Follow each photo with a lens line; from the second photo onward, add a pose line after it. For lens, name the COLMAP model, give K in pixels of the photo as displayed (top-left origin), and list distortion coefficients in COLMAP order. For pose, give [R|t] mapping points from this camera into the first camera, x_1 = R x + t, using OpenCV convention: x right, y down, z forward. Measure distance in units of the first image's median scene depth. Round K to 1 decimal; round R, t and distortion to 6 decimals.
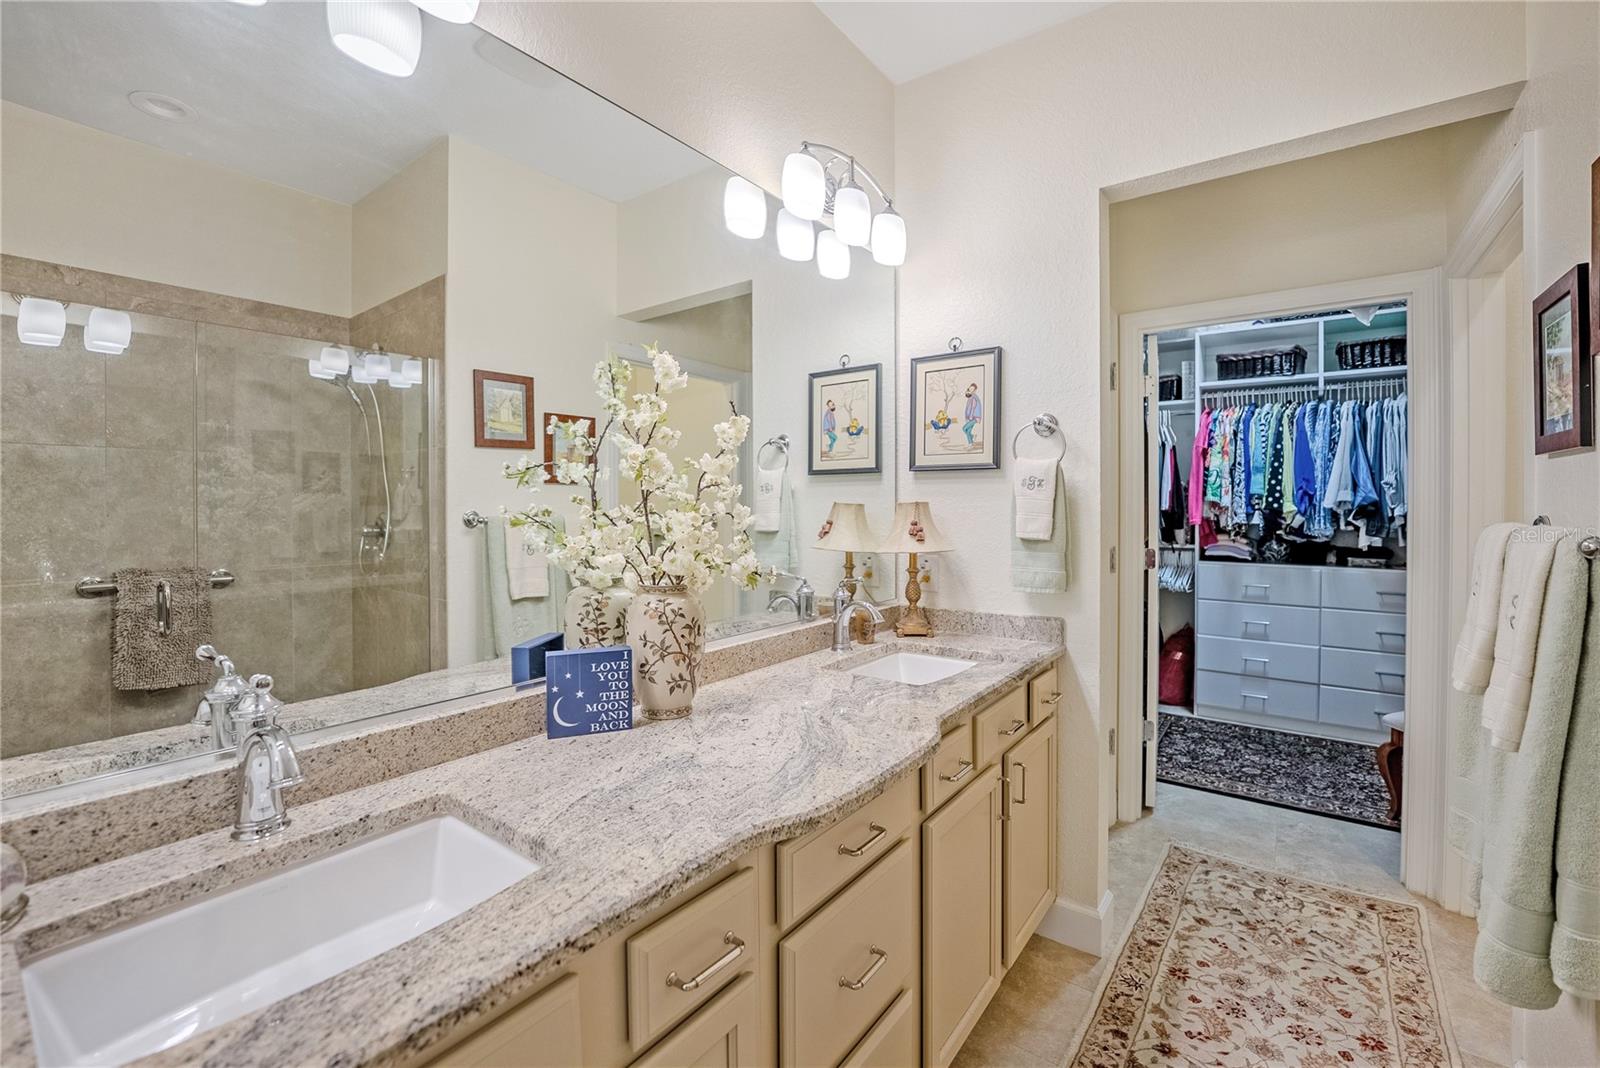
lens RADIAL K [[673.5, 0, 796.5], [0, 673.5, 511.8], [0, 0, 1]] dist [-0.027571, 0.003513]
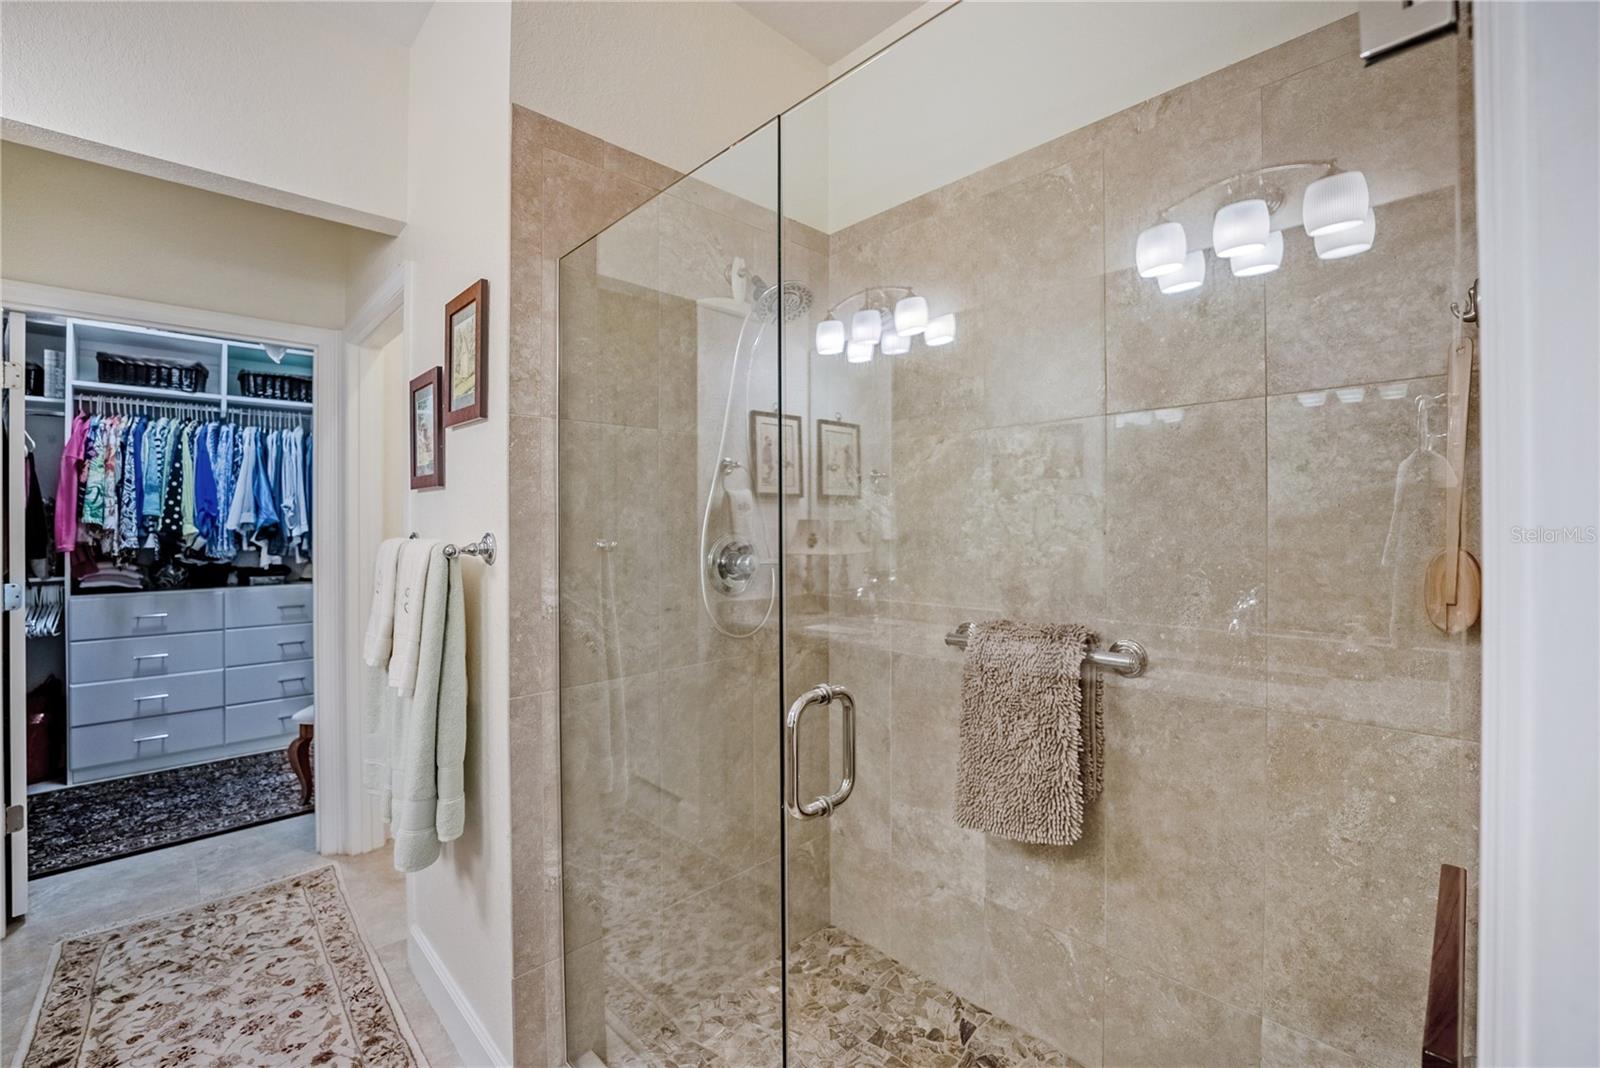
lens RADIAL K [[673.5, 0, 806.0], [0, 673.5, 513.1], [0, 0, 1]] dist [-0.027571, 0.003513]
pose [[0.153581, 0.013664, 0.988042, -0.062122], [0.017416, 0.999712, -0.016533, 0.000920], [-0.987983, 0.019747, 0.153299, -0.025317]]
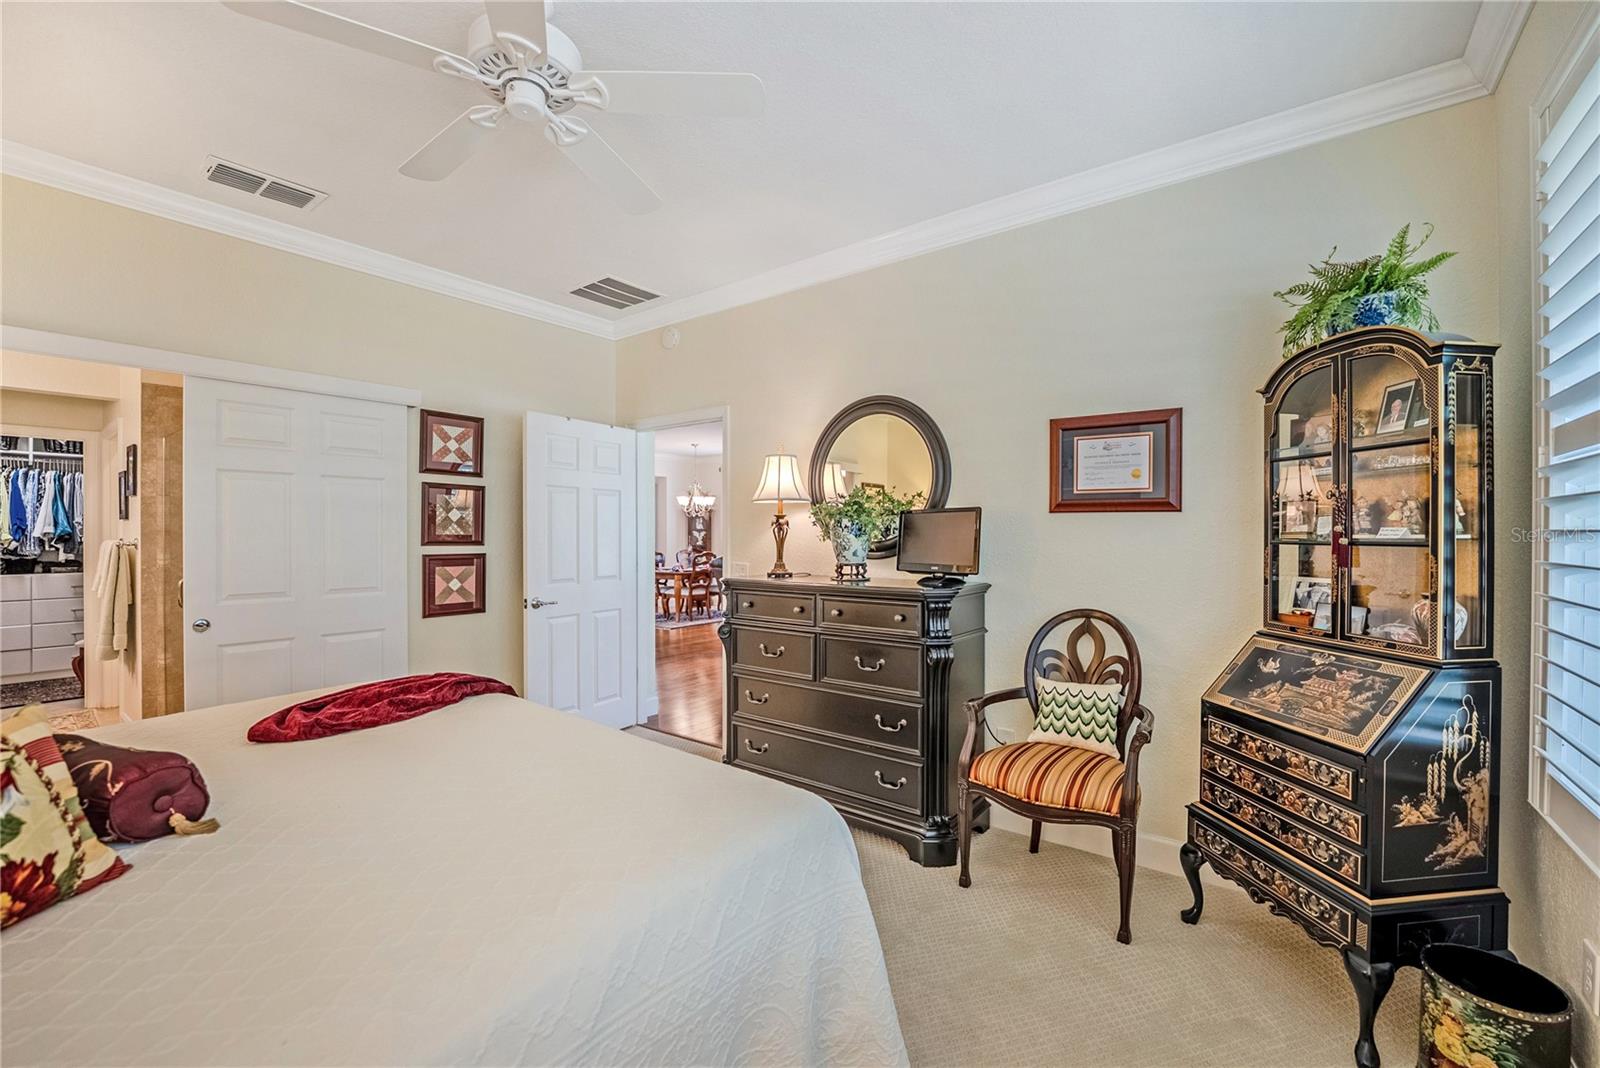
lens RADIAL K [[673.5, 0, 822.1], [0, 673.5, 531.5], [0, 0, 1]] dist [-0.027571, 0.003513]
pose [[0.003178, 0.003004, 0.999990, -0.773550], [0.012568, 0.999916, -0.003044, 0.009713], [-0.999916, 0.012577, 0.003140, -0.912911]]
